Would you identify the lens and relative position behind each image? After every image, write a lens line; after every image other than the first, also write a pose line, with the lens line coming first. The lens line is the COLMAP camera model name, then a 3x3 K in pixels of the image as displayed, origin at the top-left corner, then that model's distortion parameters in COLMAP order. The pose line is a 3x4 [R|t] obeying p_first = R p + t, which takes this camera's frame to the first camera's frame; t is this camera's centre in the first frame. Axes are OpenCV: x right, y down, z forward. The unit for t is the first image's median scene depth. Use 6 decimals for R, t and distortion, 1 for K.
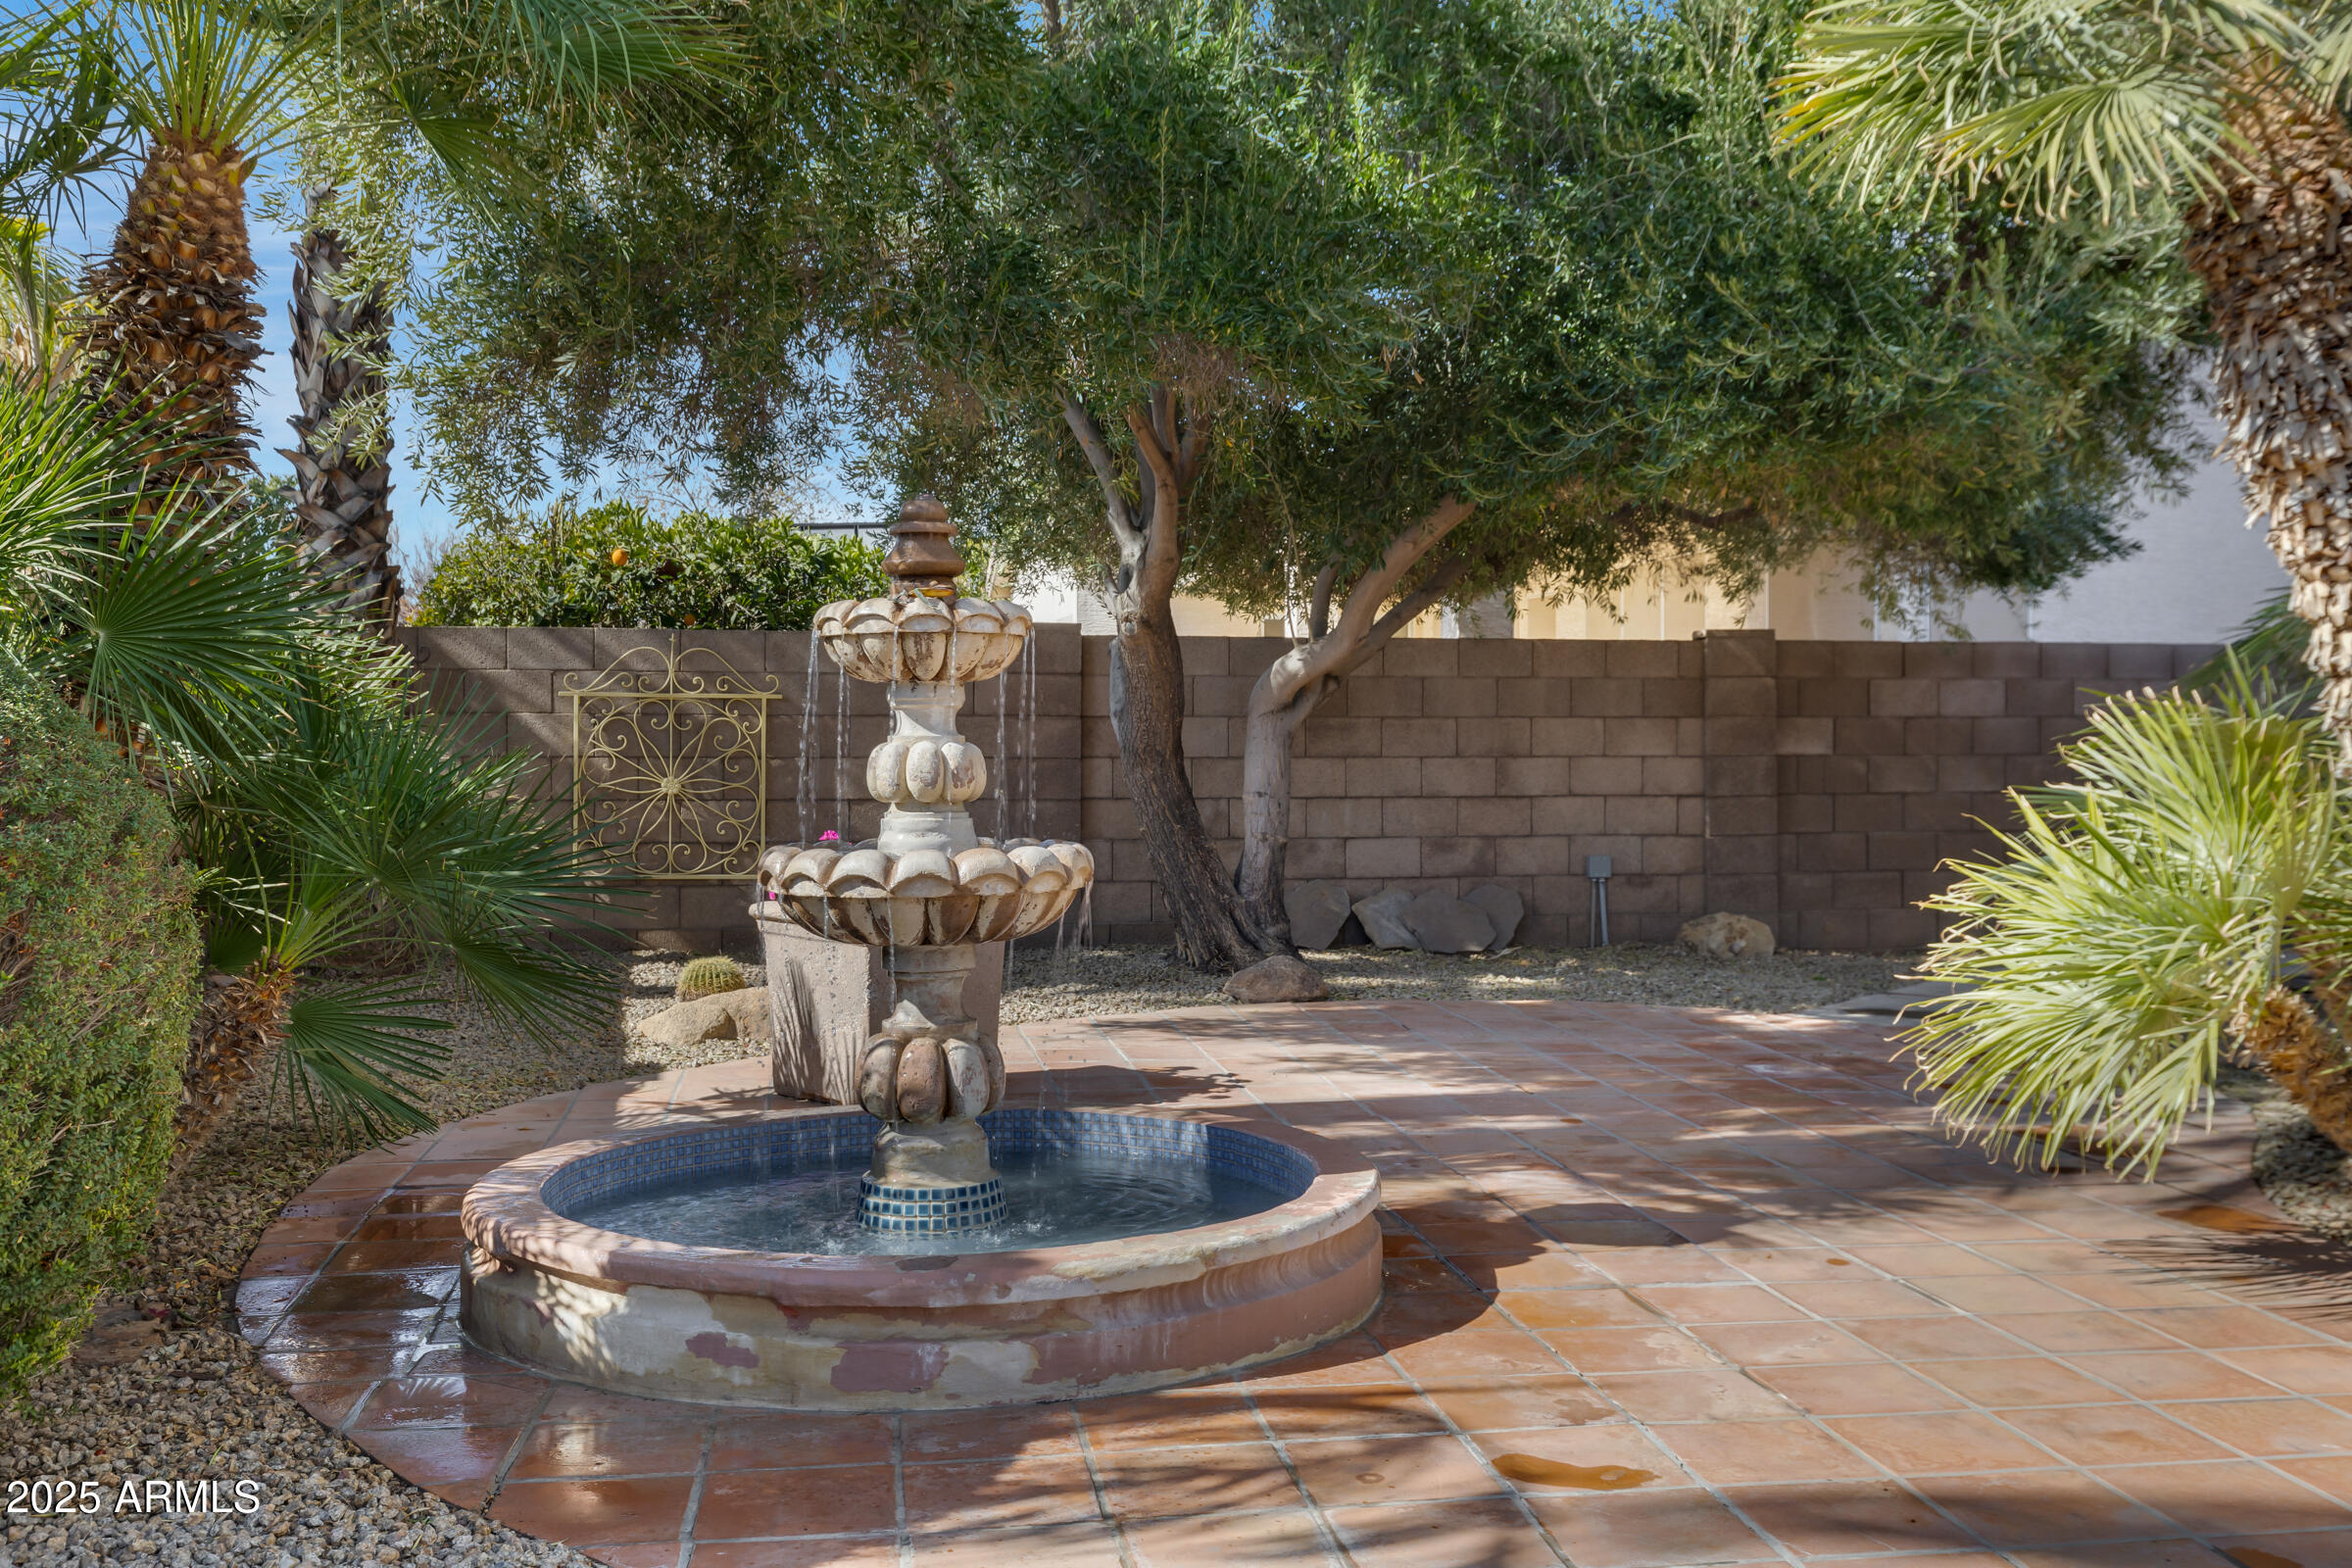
lens RADIAL K [[2226.6, 0, 1254.0], [0, 2226.6, 729.7], [0, 0, 1]] dist [0.010859, 0.003826]
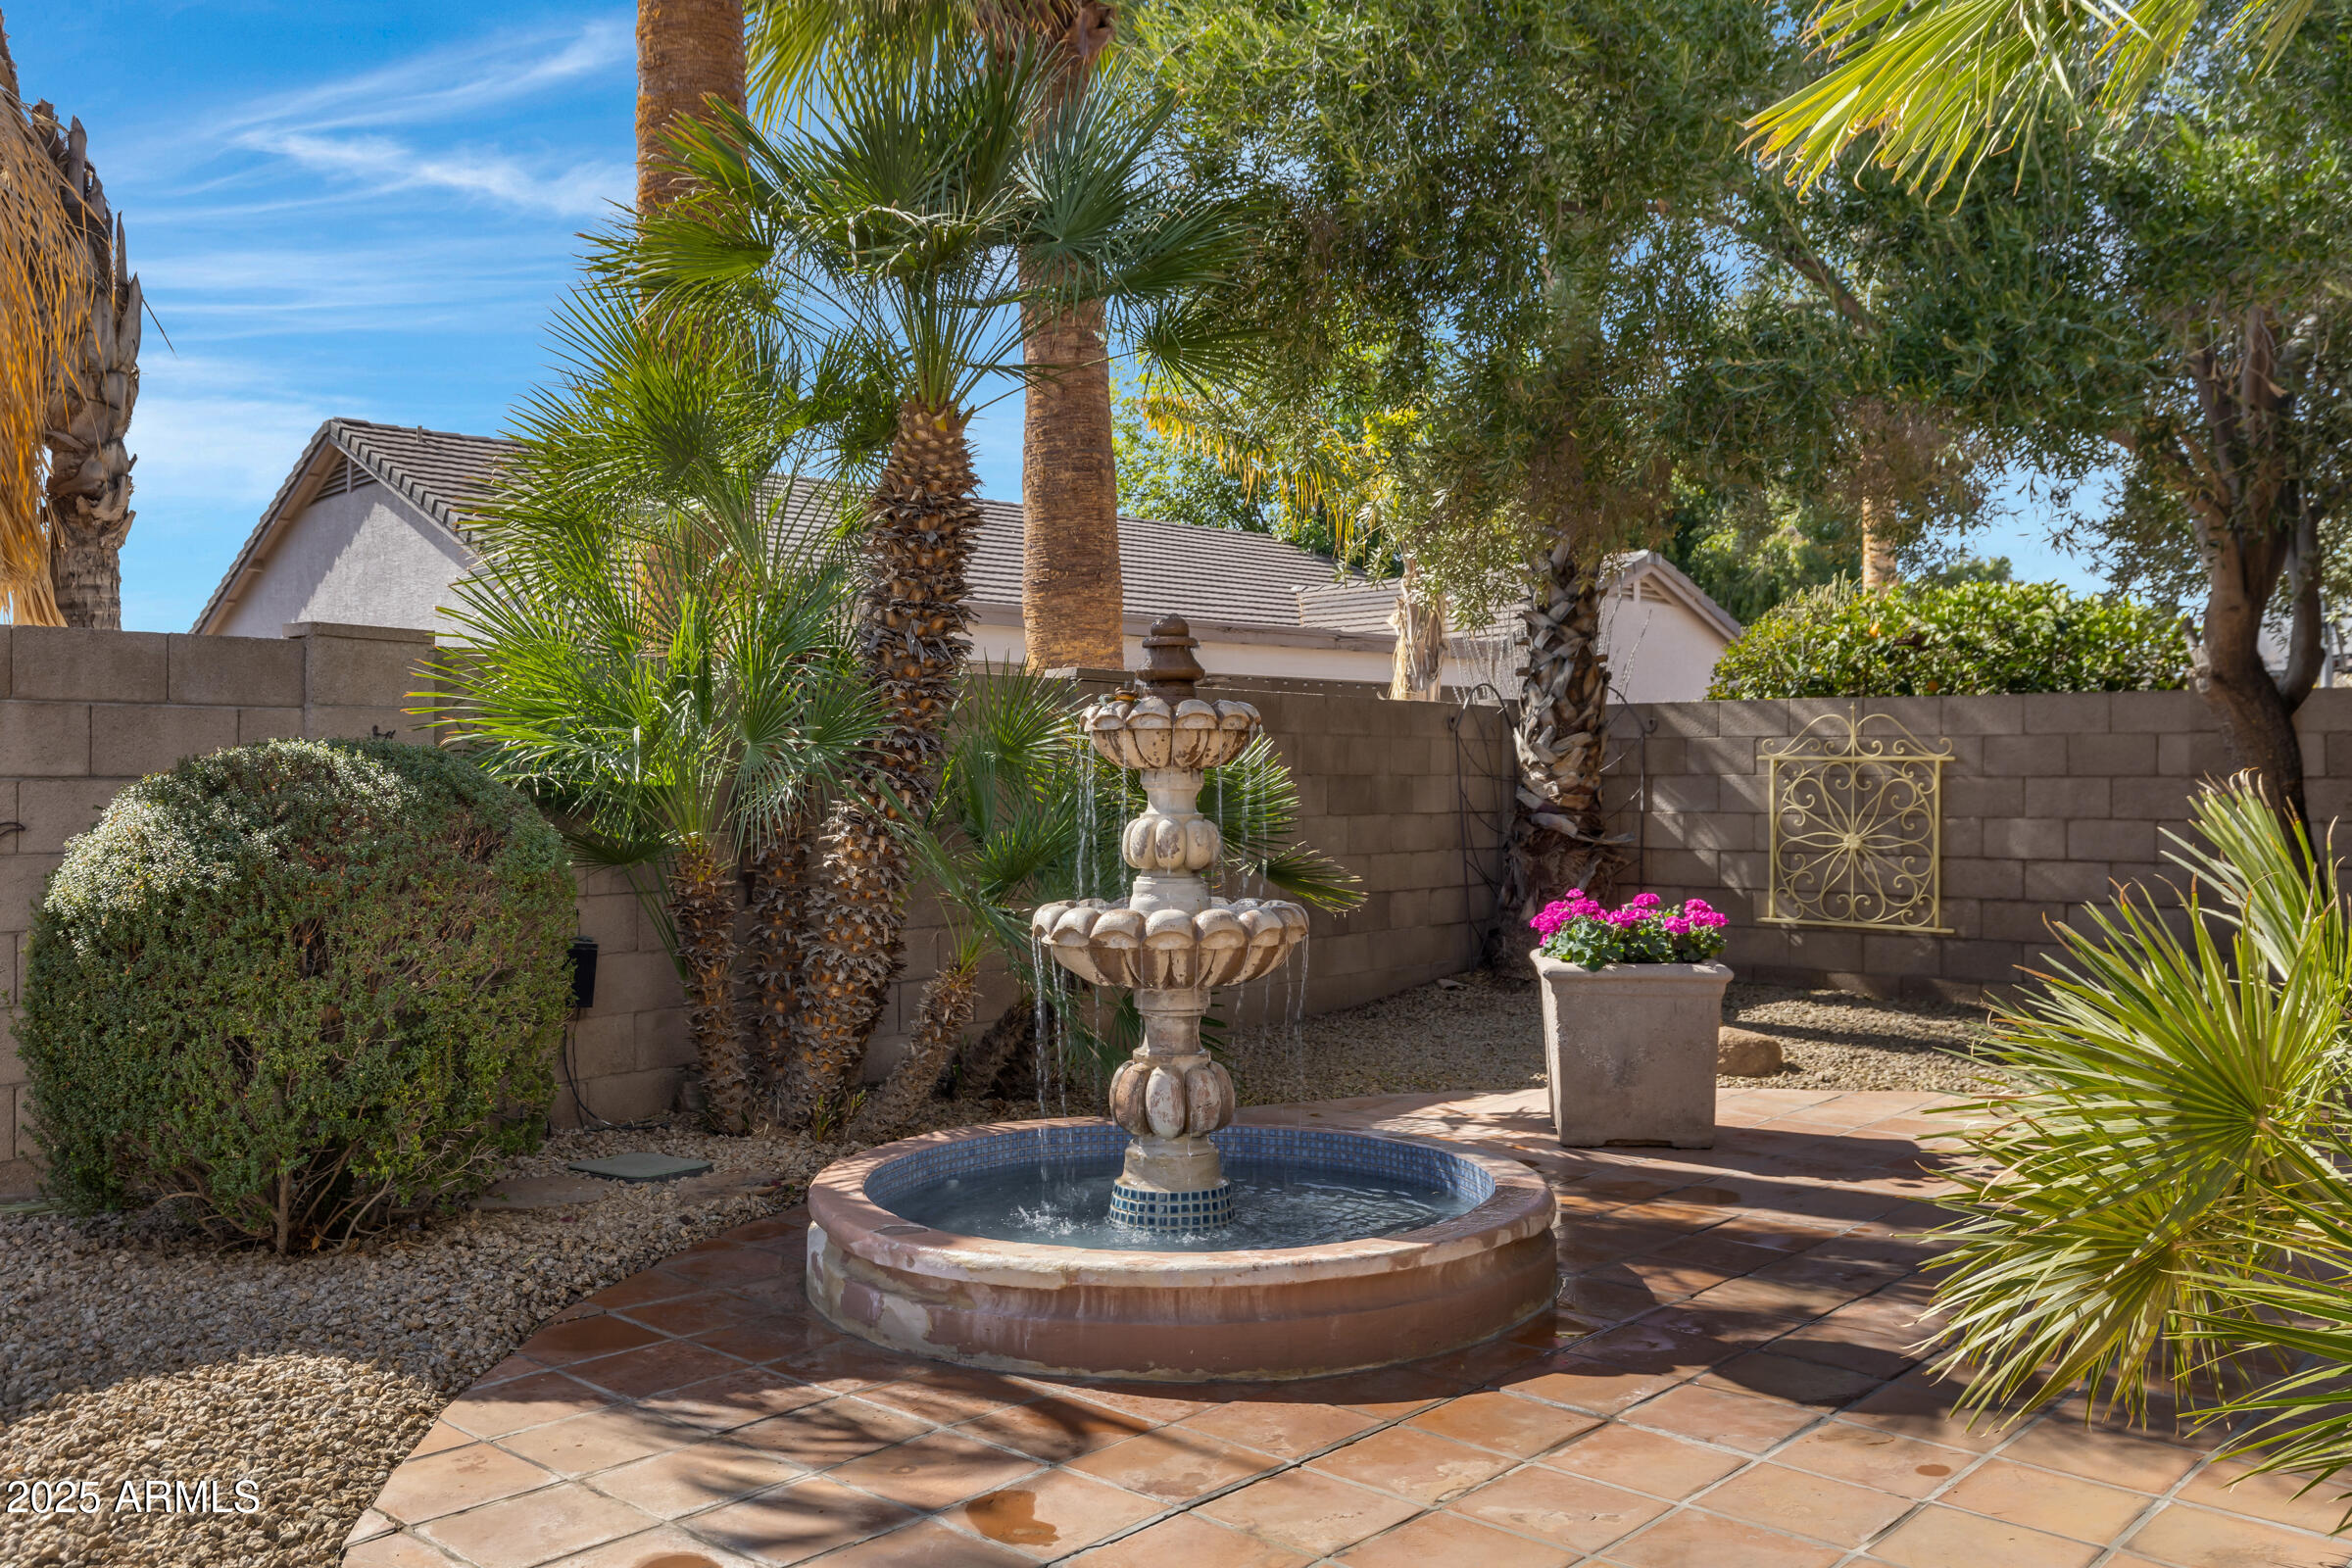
lens RADIAL K [[1956.5, 0, 1176.0], [0, 1956.5, 784.0], [0, 0, 1]] dist [0.006562, -0.002318]
pose [[0.611903, 0.002165, -0.790930, 0.310504], [0.002263, 0.999987, 0.004487, -0.008382], [0.790930, -0.004536, 0.611890, 0.160337]]
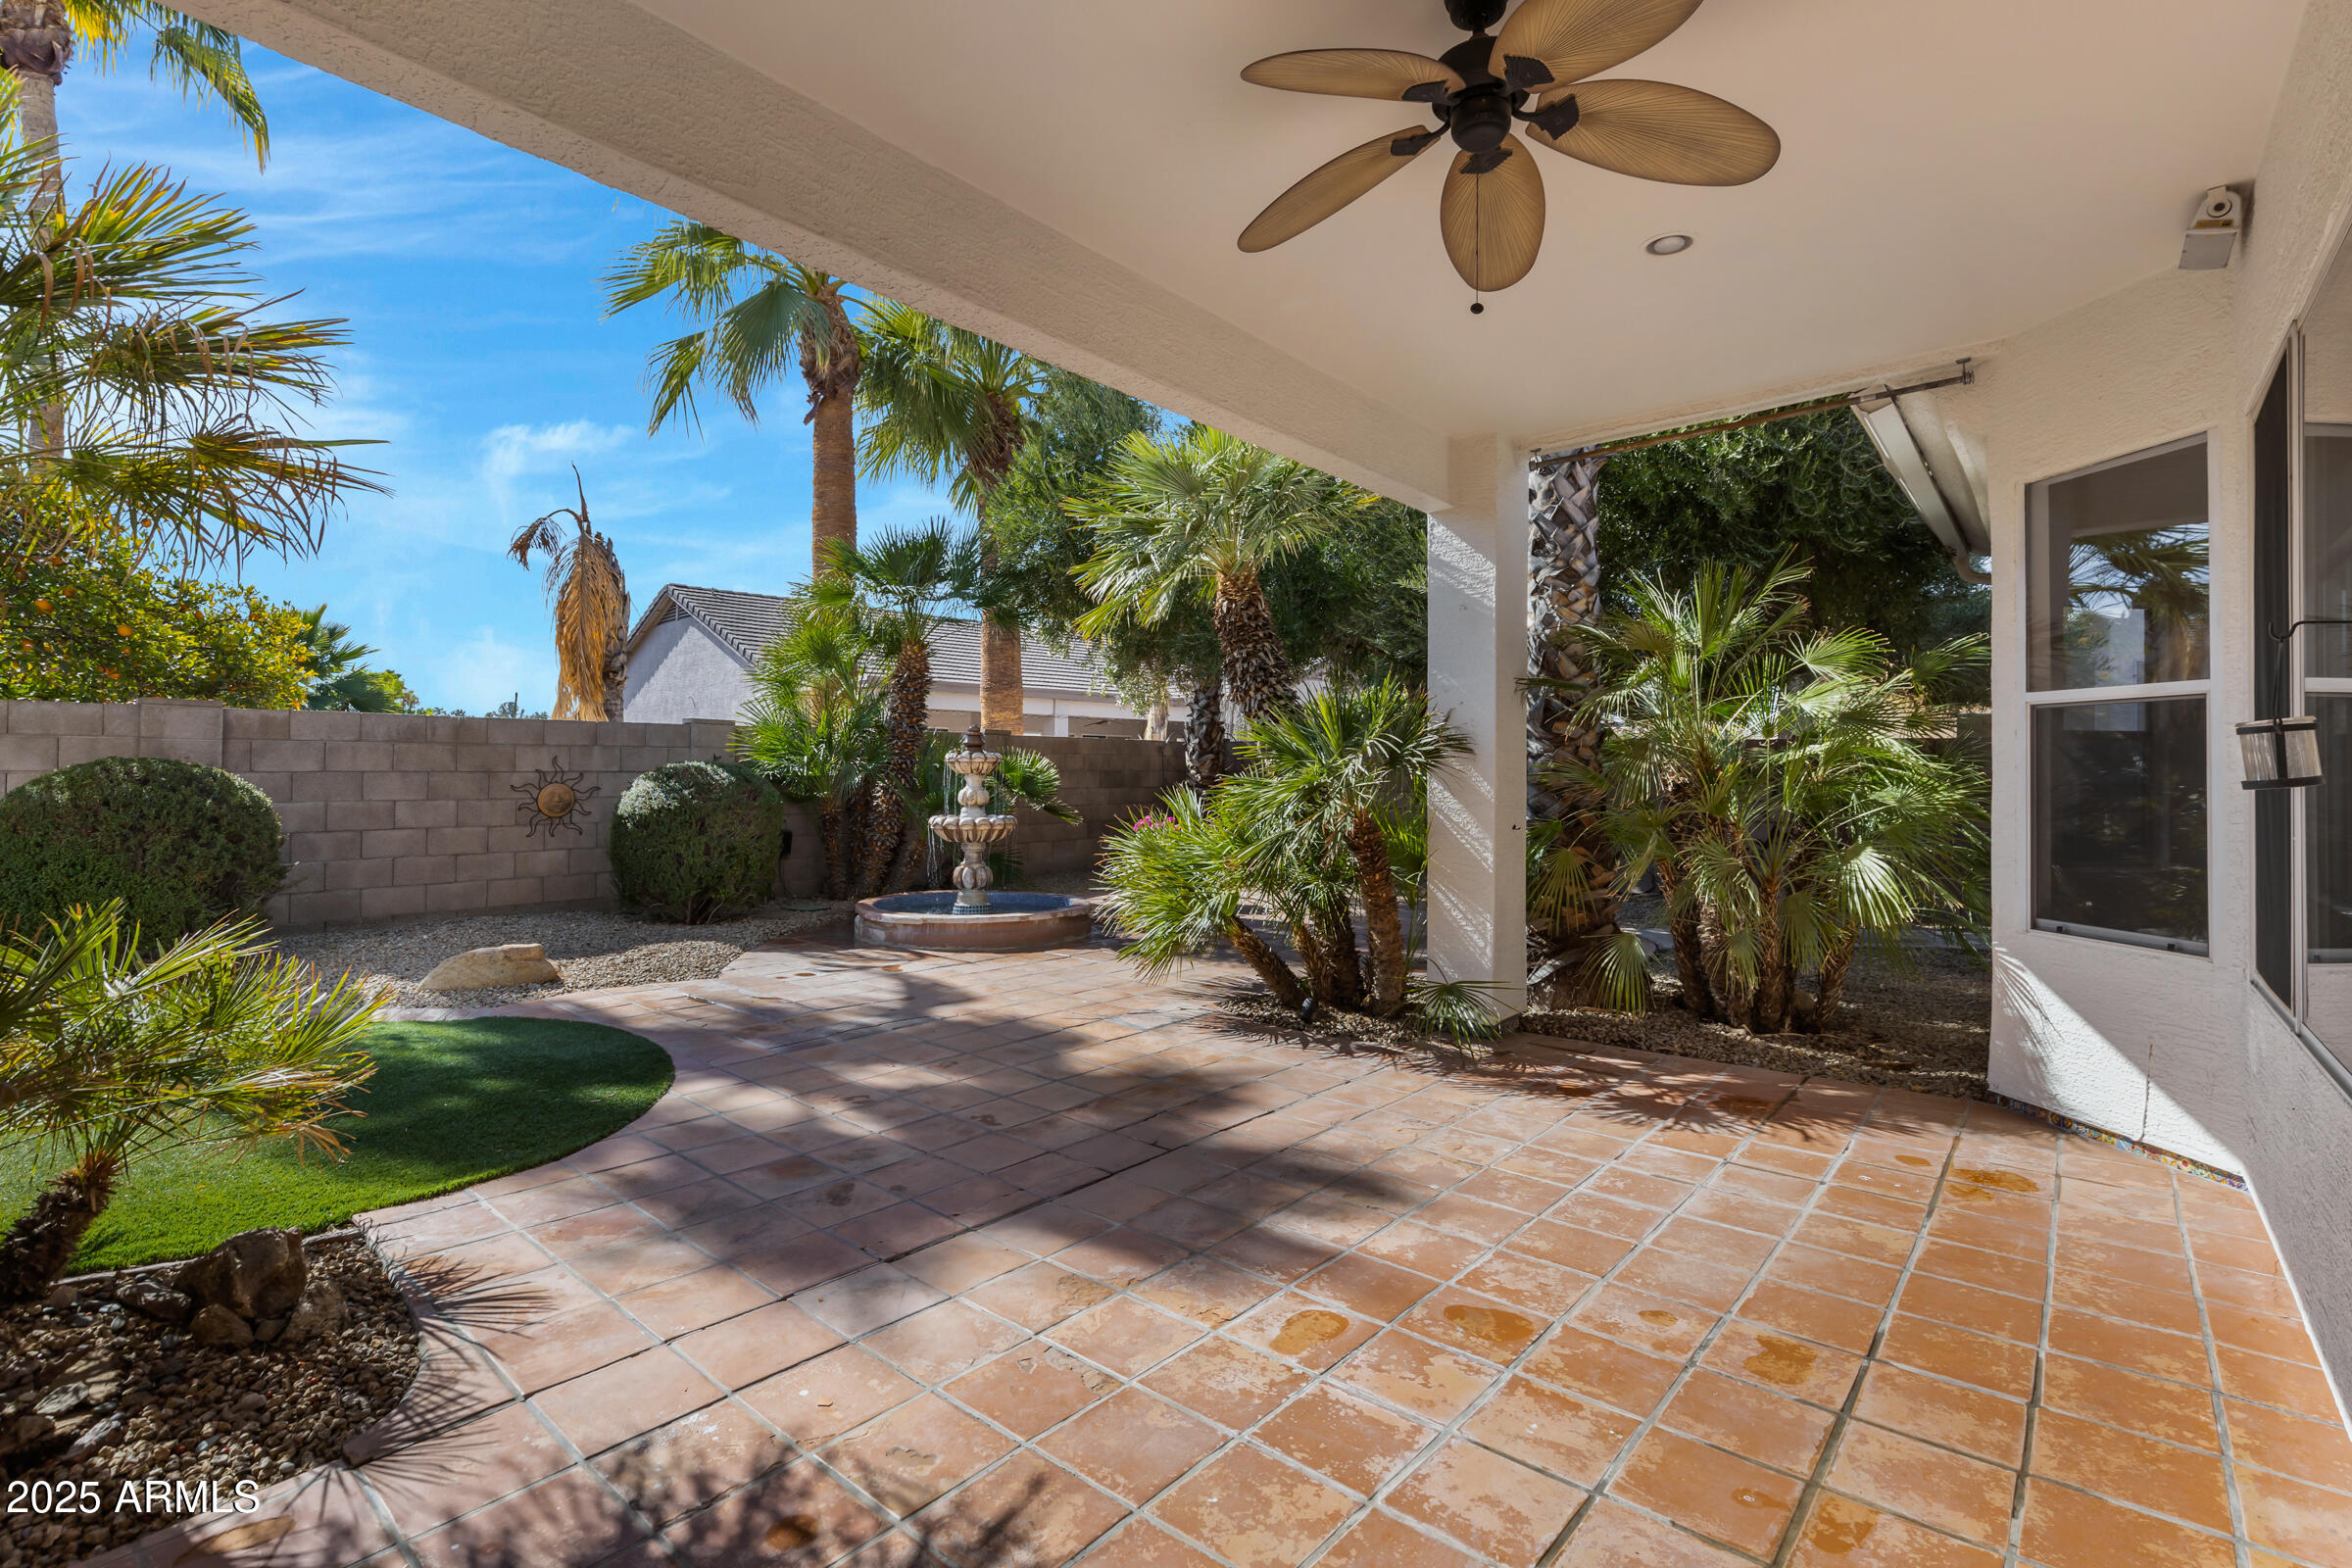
lens RADIAL K [[1096.1, 0, 1172.2], [0, 1096.1, 766.5], [0, 0, 1]] dist [-0.003150, -0.000419]
pose [[0.641133, 0.008879, -0.767378, 0.679090], [-0.009230, 0.999950, 0.003858, -0.020118], [0.767374, 0.004610, 0.641183, 0.026362]]
